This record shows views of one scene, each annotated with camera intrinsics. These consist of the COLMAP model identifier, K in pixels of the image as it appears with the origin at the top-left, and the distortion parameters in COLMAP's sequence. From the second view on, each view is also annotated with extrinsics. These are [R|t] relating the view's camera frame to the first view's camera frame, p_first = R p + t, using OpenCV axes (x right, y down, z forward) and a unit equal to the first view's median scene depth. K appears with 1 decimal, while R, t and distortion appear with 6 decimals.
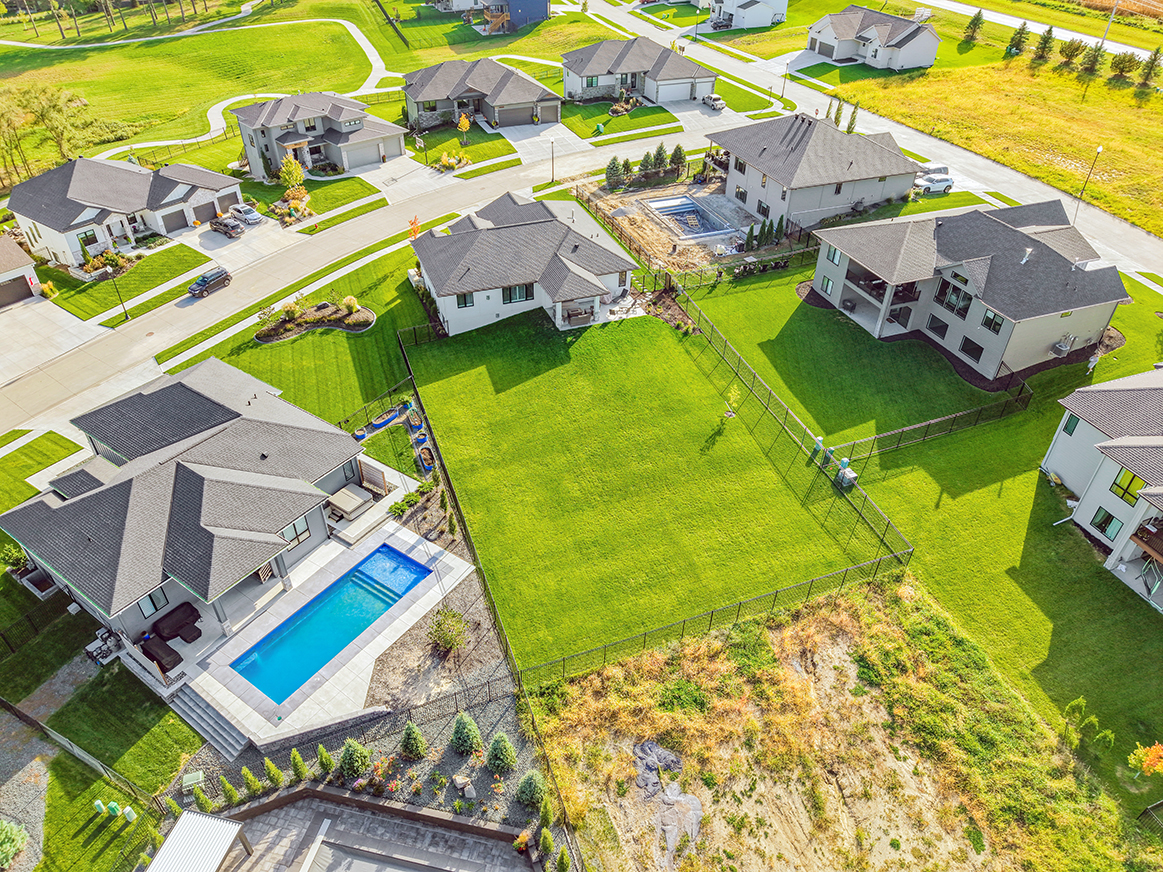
lens RADIAL K [[792.9, 0, 581.5], [0, 792.9, 436.0], [0, 0, 1]] dist [0.027205, -0.028503]
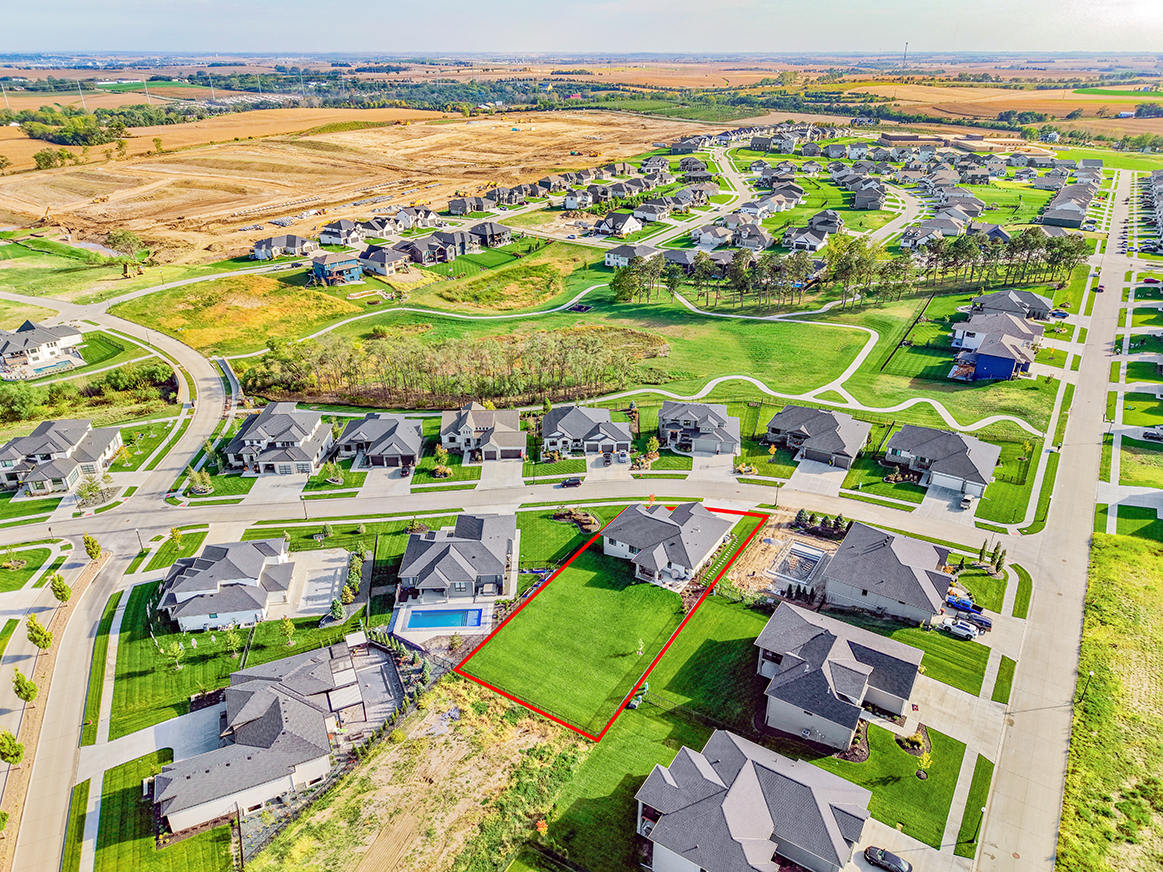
lens RADIAL K [[816.0, 0, 586.1], [0, 816.0, 395.0], [0, 0, 1]] dist [0.150960, -0.313350]
pose [[0.602640, 0.314286, -0.733518, 1.064770], [-0.481067, 0.876463, -0.019700, -0.365240], [0.636710, 0.364743, 0.679384, -0.536365]]
